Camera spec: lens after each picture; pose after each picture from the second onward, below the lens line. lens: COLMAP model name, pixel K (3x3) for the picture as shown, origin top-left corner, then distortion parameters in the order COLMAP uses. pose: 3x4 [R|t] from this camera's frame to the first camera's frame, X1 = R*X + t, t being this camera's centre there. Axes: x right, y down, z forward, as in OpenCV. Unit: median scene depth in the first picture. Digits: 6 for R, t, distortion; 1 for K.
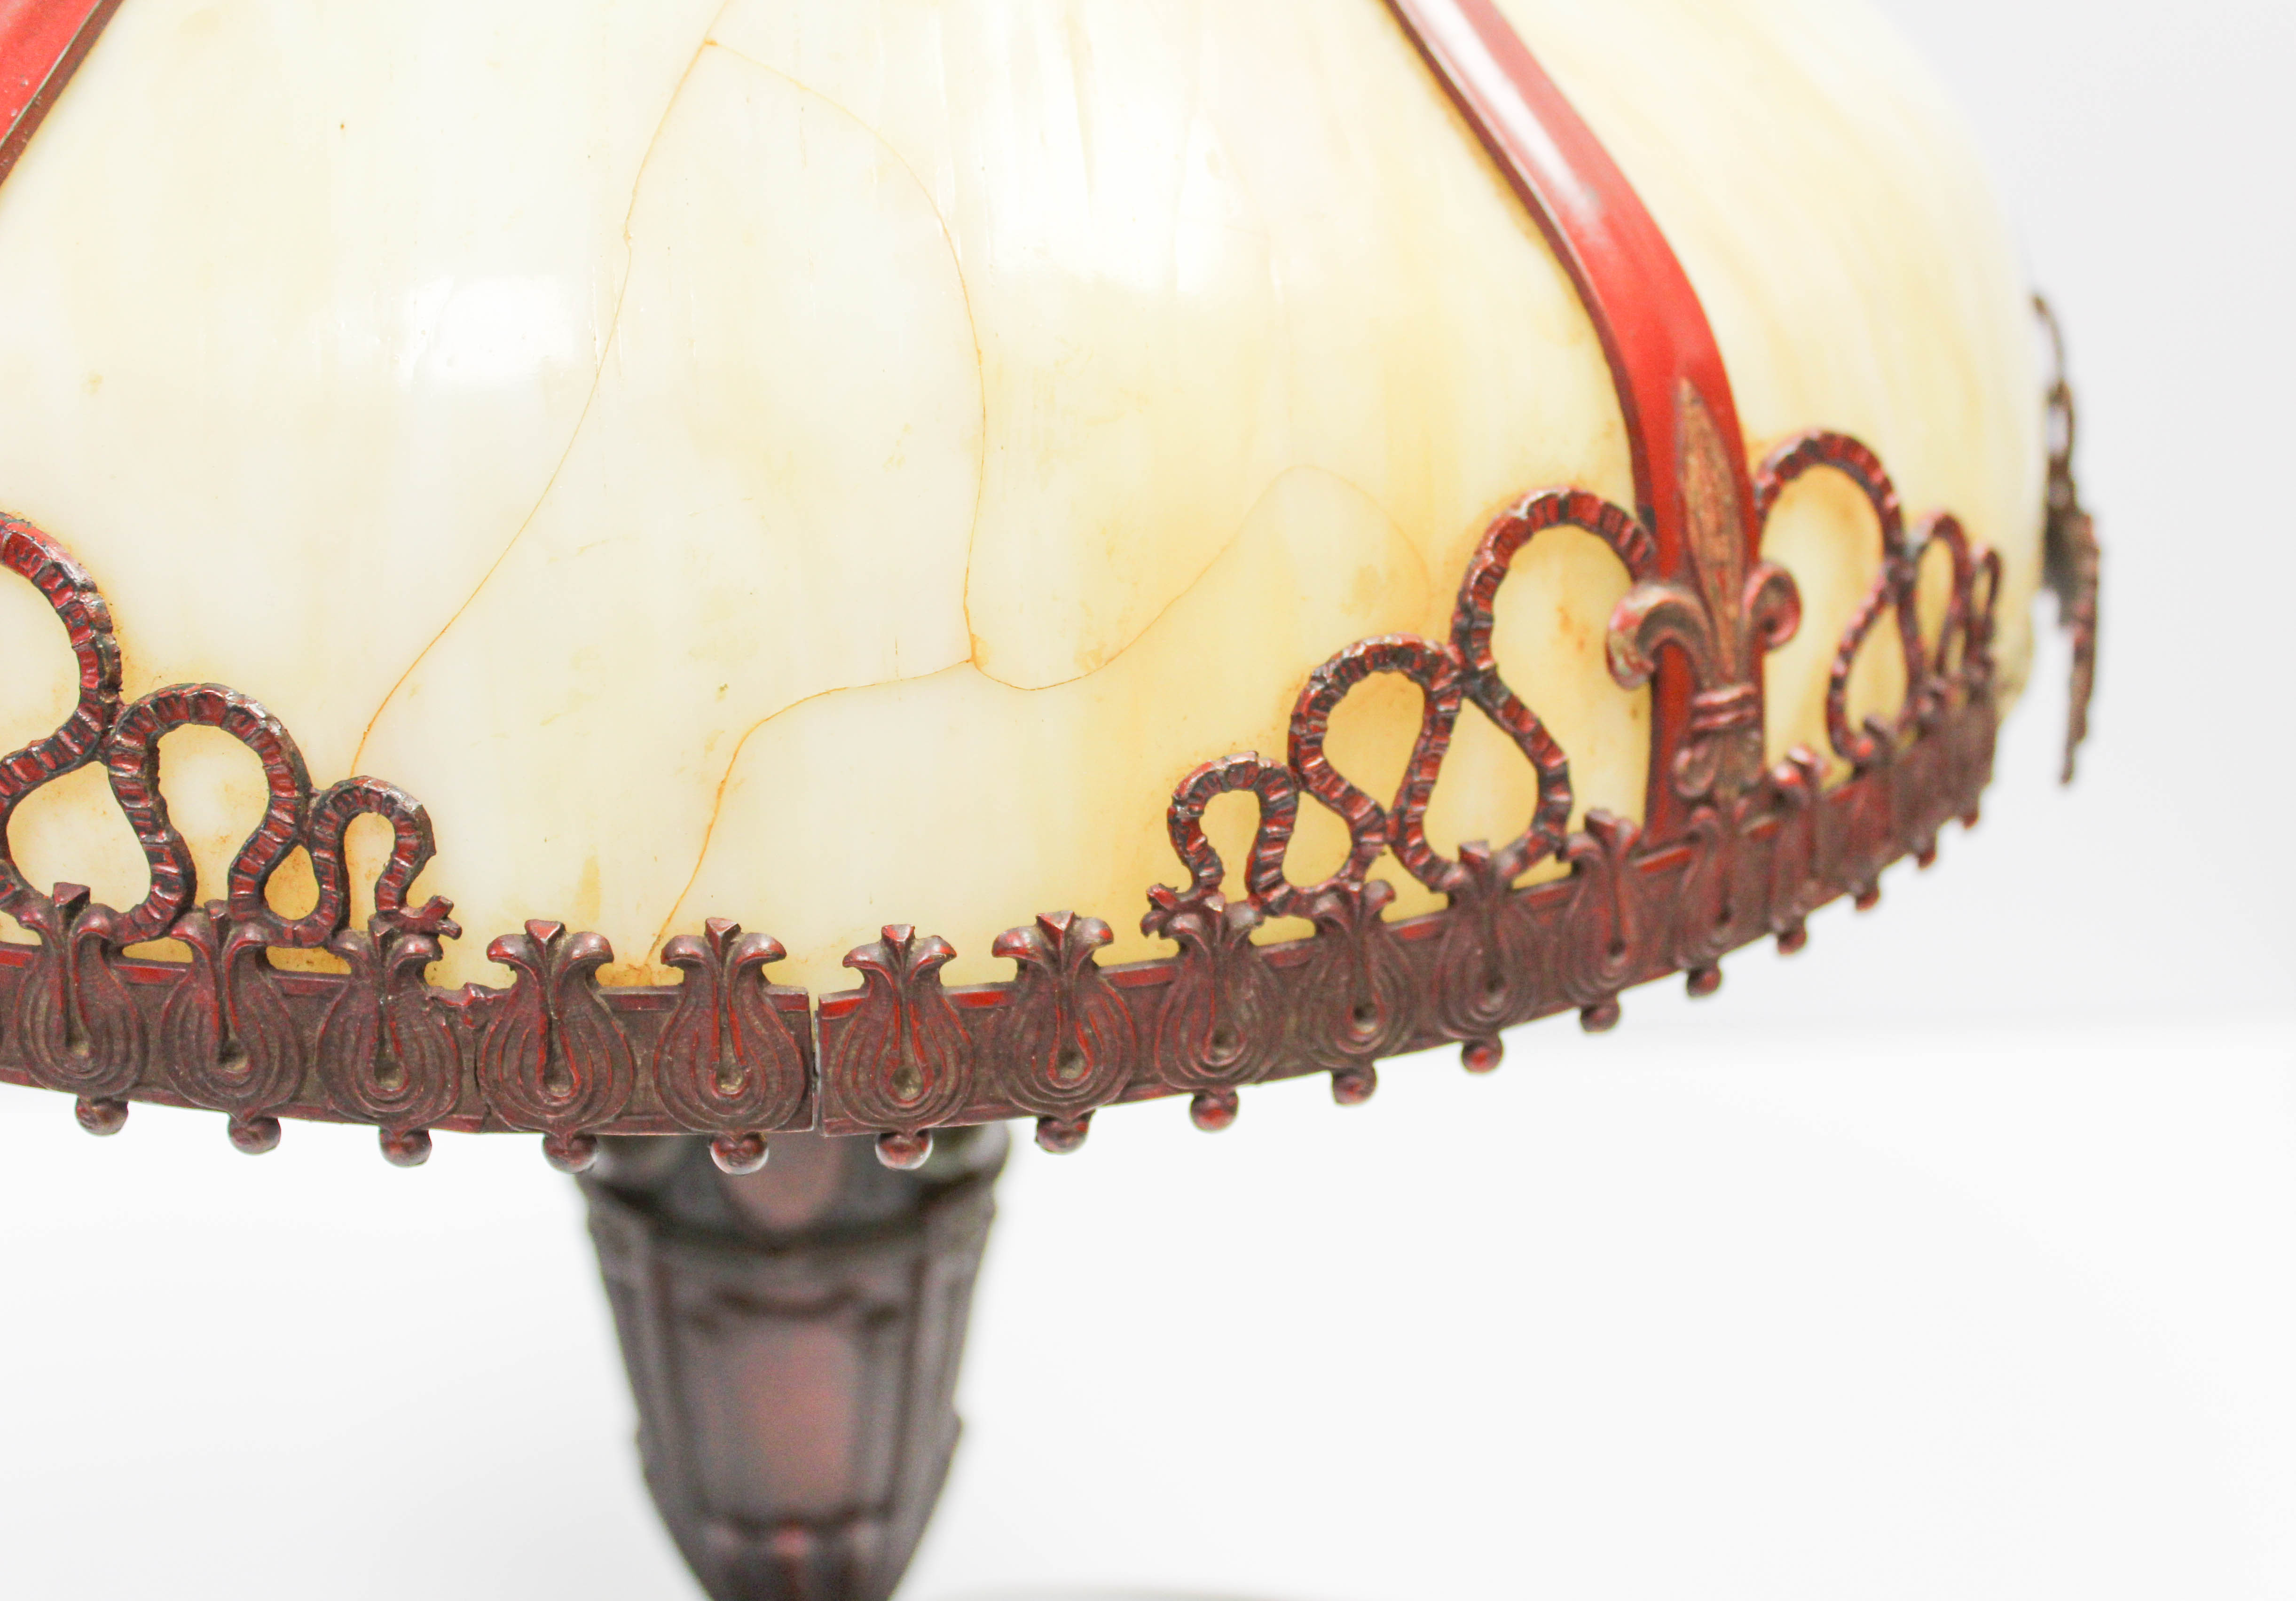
lens RADIAL K [[2588.0, 0, 1242.3], [0, 2588.0, 787.6], [0, 0, 1]] dist [-0.016459, 0.000000]
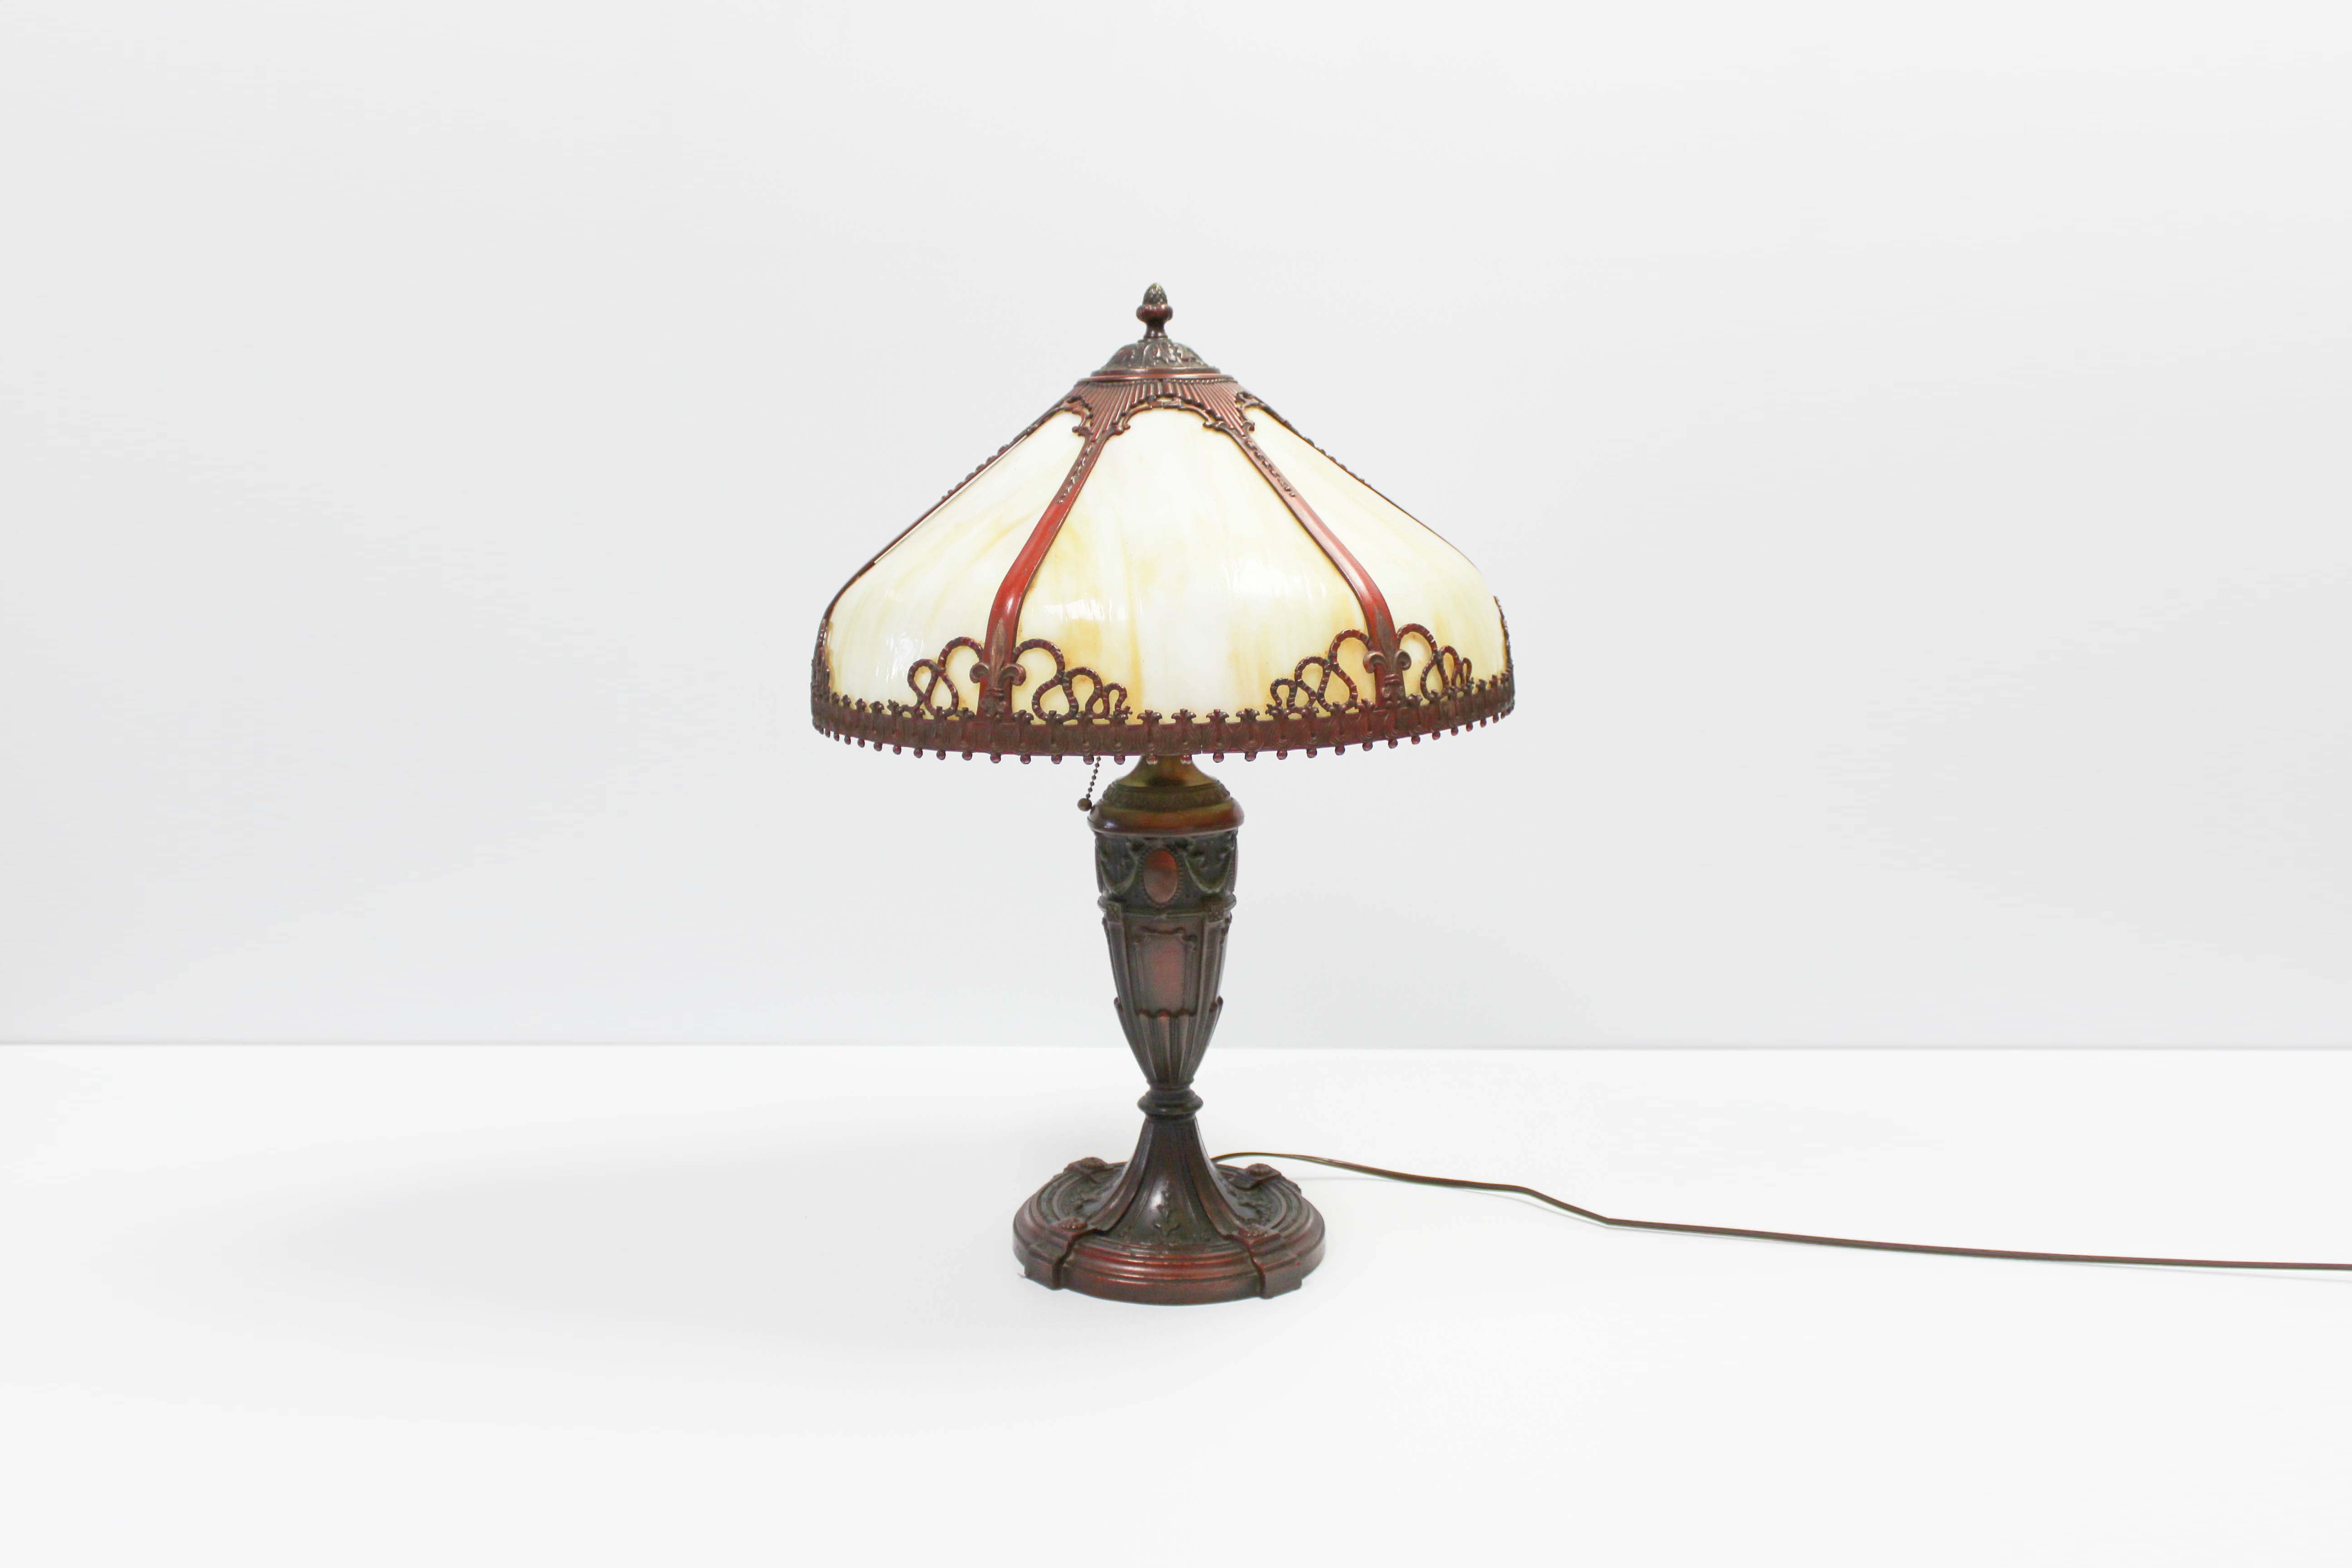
lens RADIAL K [[2278.3, 0, 1182.2], [0, 2278.3, 765.7], [0, 0, 1]] dist [-0.116465, 0.000000]
pose [[0.996860, -0.040354, -0.068135, 0.093457], [0.021316, 0.965400, -0.259900, 1.272917], [0.076266, 0.257632, 0.963229, -3.155680]]
